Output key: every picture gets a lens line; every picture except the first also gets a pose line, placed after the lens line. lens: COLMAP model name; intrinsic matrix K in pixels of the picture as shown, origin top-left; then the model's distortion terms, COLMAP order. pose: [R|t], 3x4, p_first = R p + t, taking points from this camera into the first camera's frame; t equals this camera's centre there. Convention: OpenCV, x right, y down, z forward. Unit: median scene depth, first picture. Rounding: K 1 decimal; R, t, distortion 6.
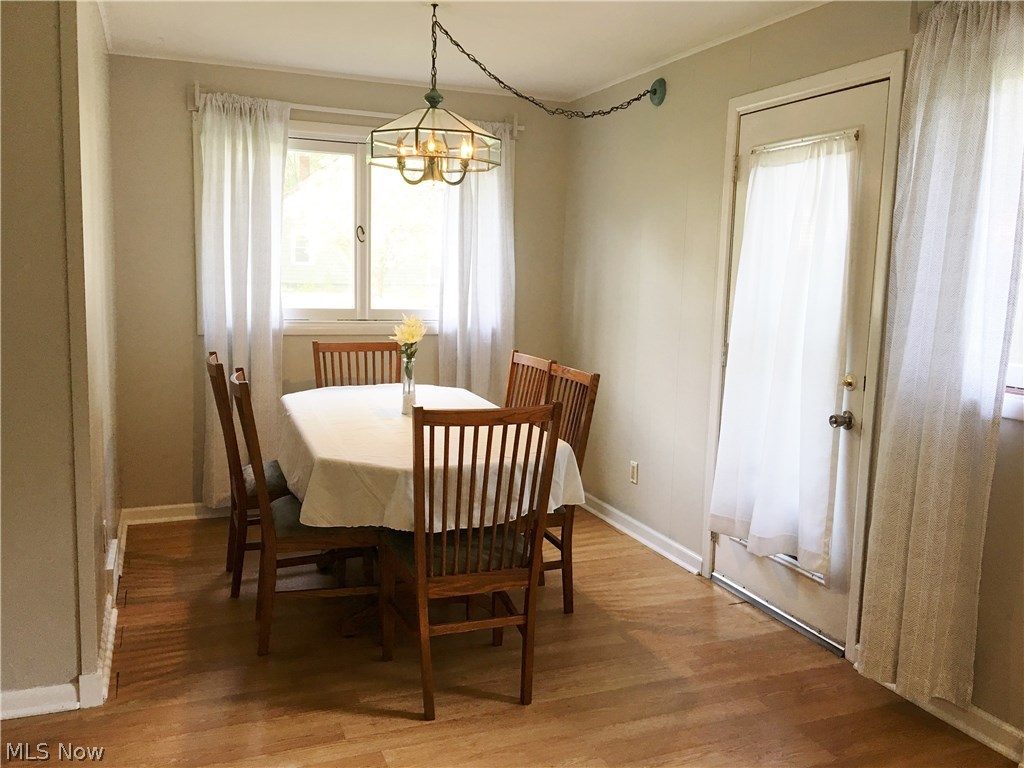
lens RADIAL K [[867.3, 0, 514.1], [0, 867.3, 380.1], [0, 0, 1]] dist [0.070353, -0.082669]
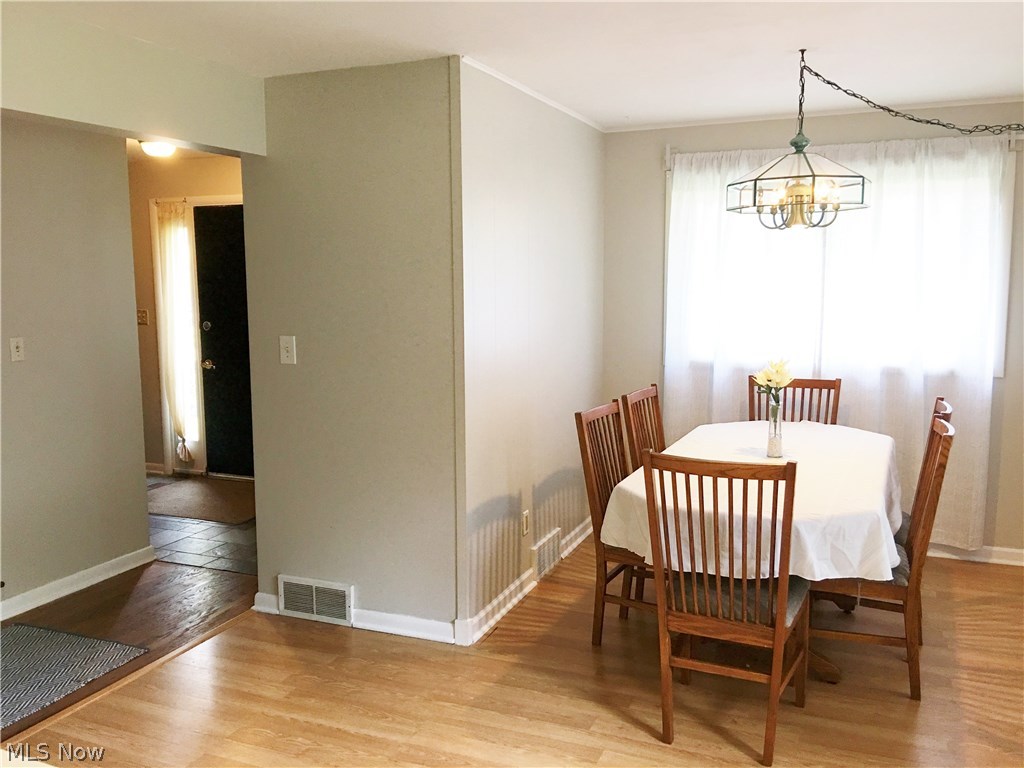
lens RADIAL K [[867.3, 0, 512.4], [0, 867.3, 385.9], [0, 0, 1]] dist [0.070353, -0.082669]
pose [[0.711764, 0.061260, -0.699742, 0.480609], [-0.065255, 0.997648, 0.020965, -0.057155], [0.699381, 0.030740, 0.714087, 0.084128]]
